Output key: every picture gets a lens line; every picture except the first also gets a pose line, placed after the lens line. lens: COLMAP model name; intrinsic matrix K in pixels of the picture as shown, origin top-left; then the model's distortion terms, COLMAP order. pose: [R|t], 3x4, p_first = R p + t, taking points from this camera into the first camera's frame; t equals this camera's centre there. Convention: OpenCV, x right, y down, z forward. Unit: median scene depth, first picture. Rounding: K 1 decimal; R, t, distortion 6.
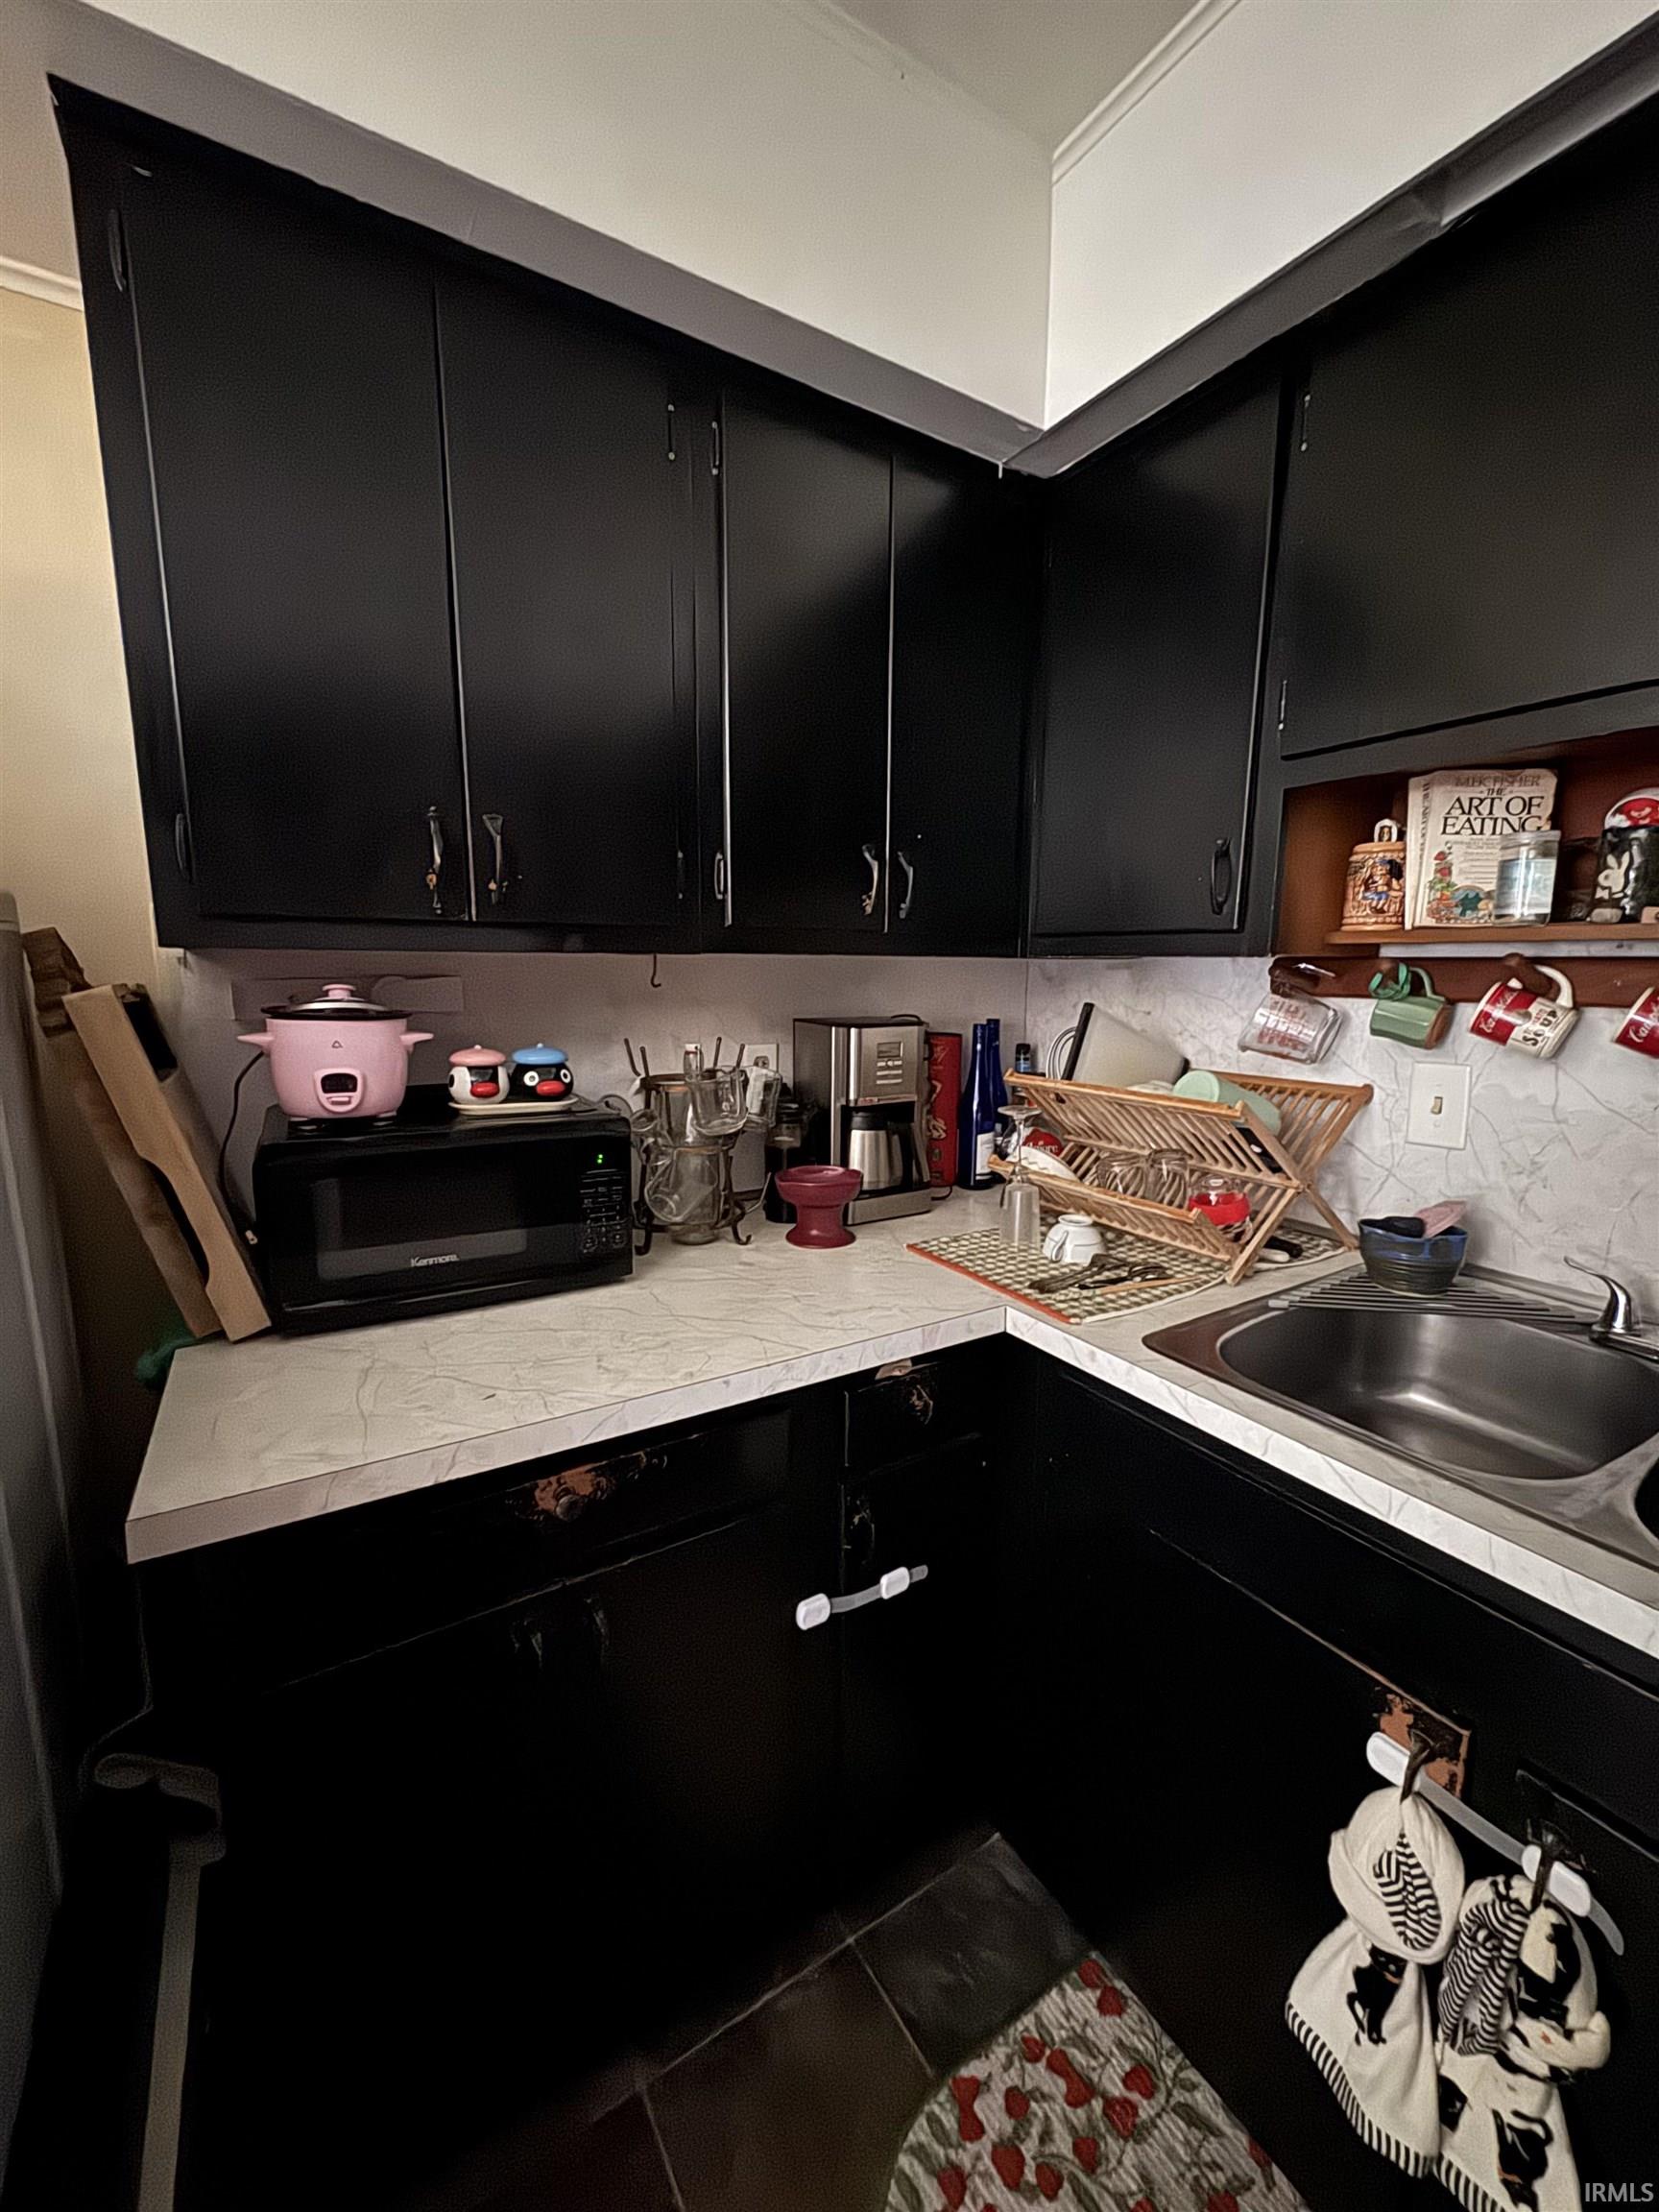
lens RADIAL K [[879.5, 0, 839.8], [0, 879.5, 1110.3], [0, 0, 1]] dist [-0.002372, 0.000054]
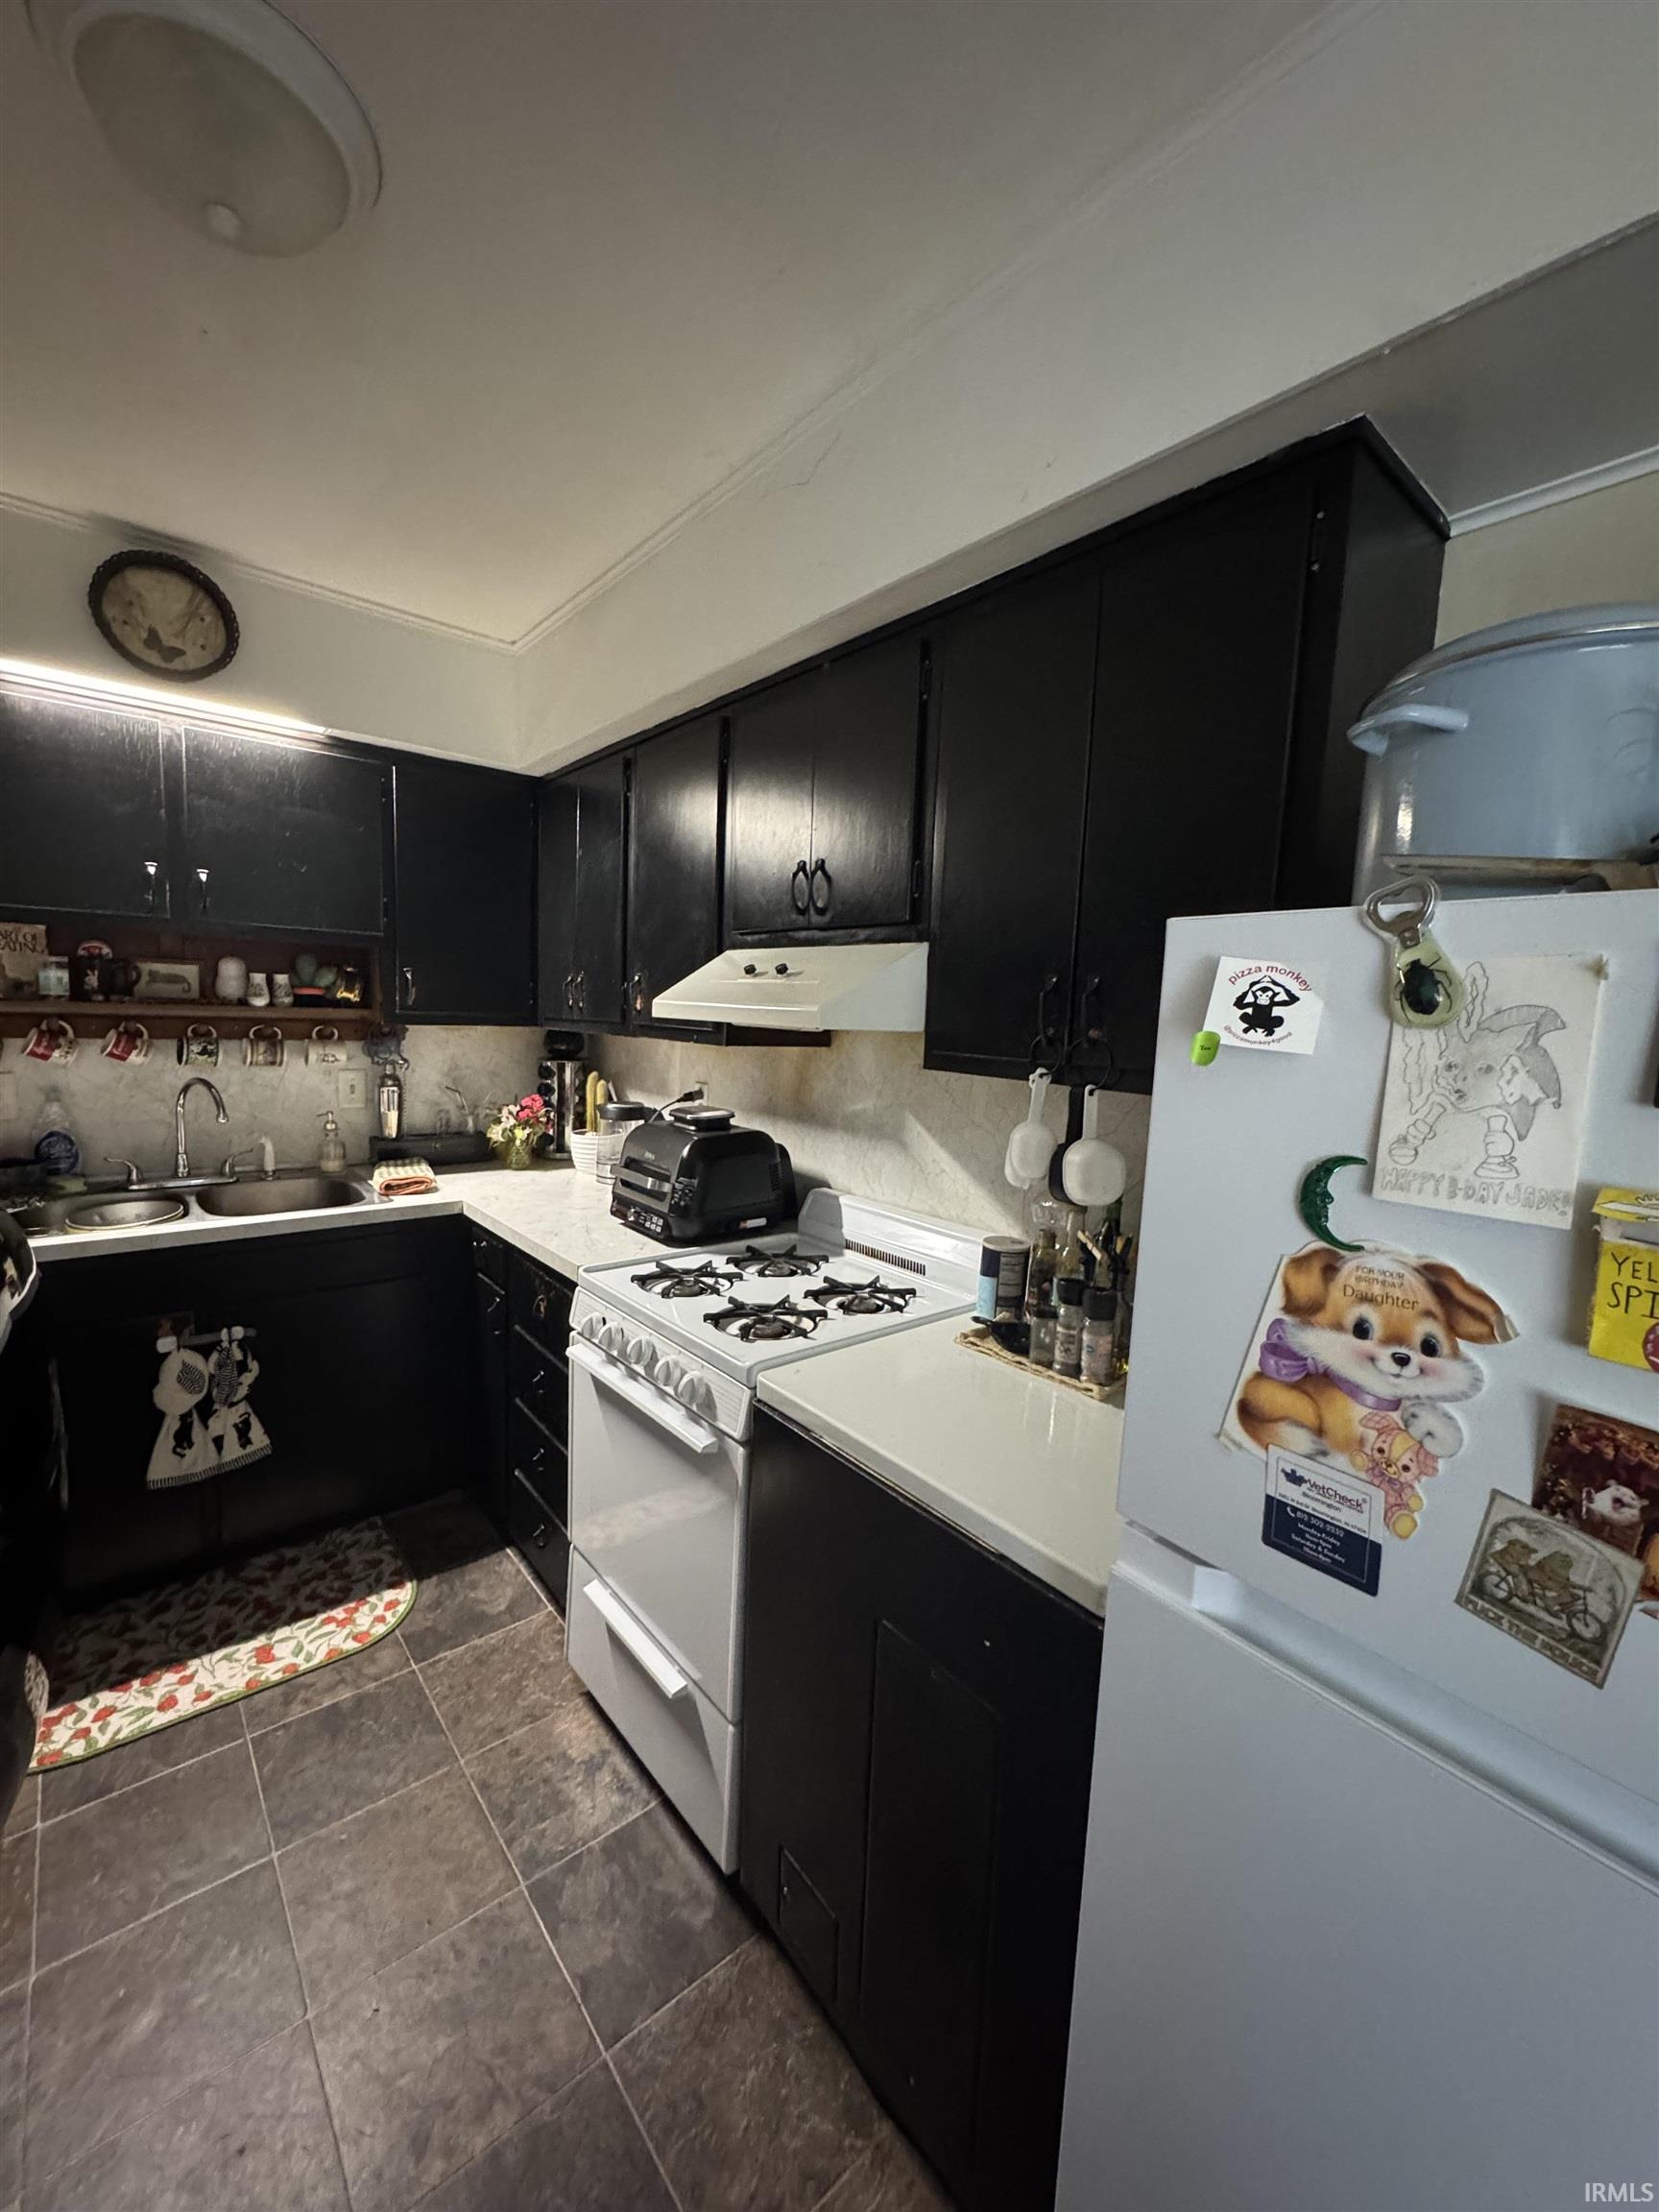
lens RADIAL K [[879.5, 0, 828.8], [0, 879.5, 1108.1], [0, 0, 1]] dist [-0.002372, 0.000054]
pose [[-0.127492, -0.124585, 0.983984, -1.543442], [0.117425, 0.983207, 0.139701, -0.041727], [-0.984864, 0.133355, -0.110722, -0.522385]]
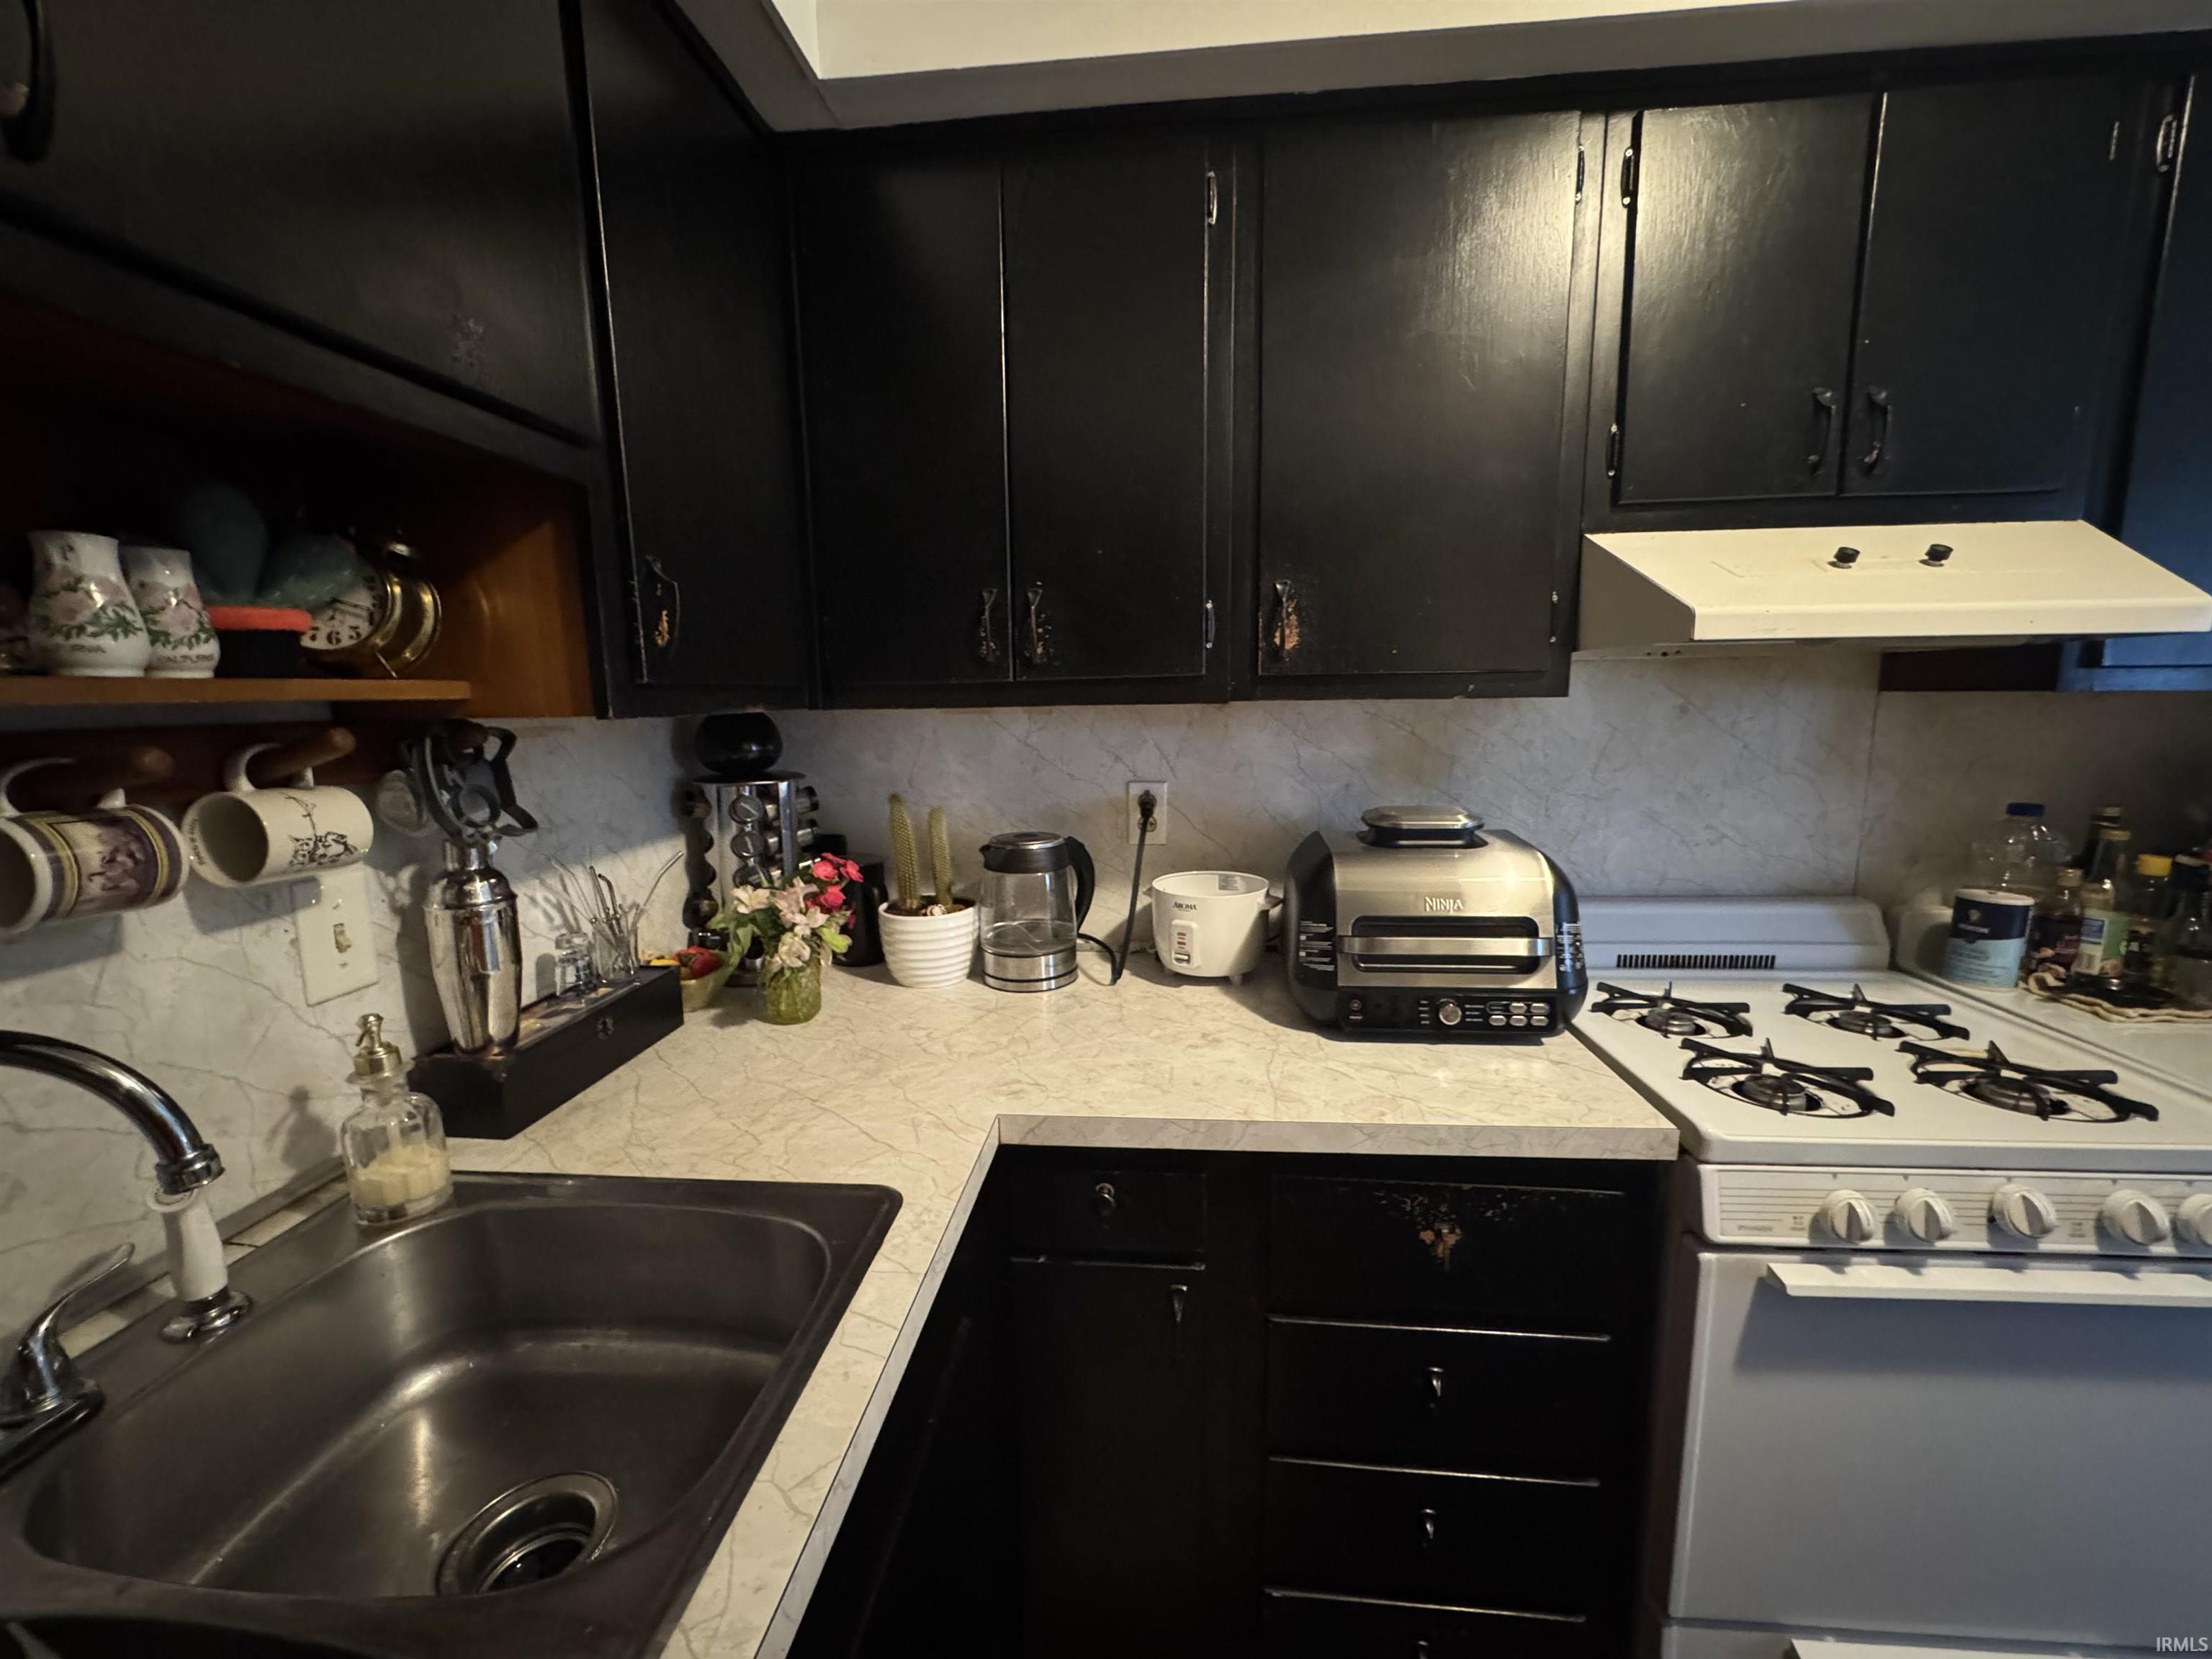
lens RADIAL K [[879.5, 0, 1108.3], [0, 879.5, 830.2], [0, 0, 1]] dist [-0.002372, 0.000054]
pose [[-0.792252, -0.089328, 0.603620, 0.156620], [0.106714, 0.953698, 0.281198, -0.157175], [-0.600790, 0.287195, -0.746037, 0.761189]]
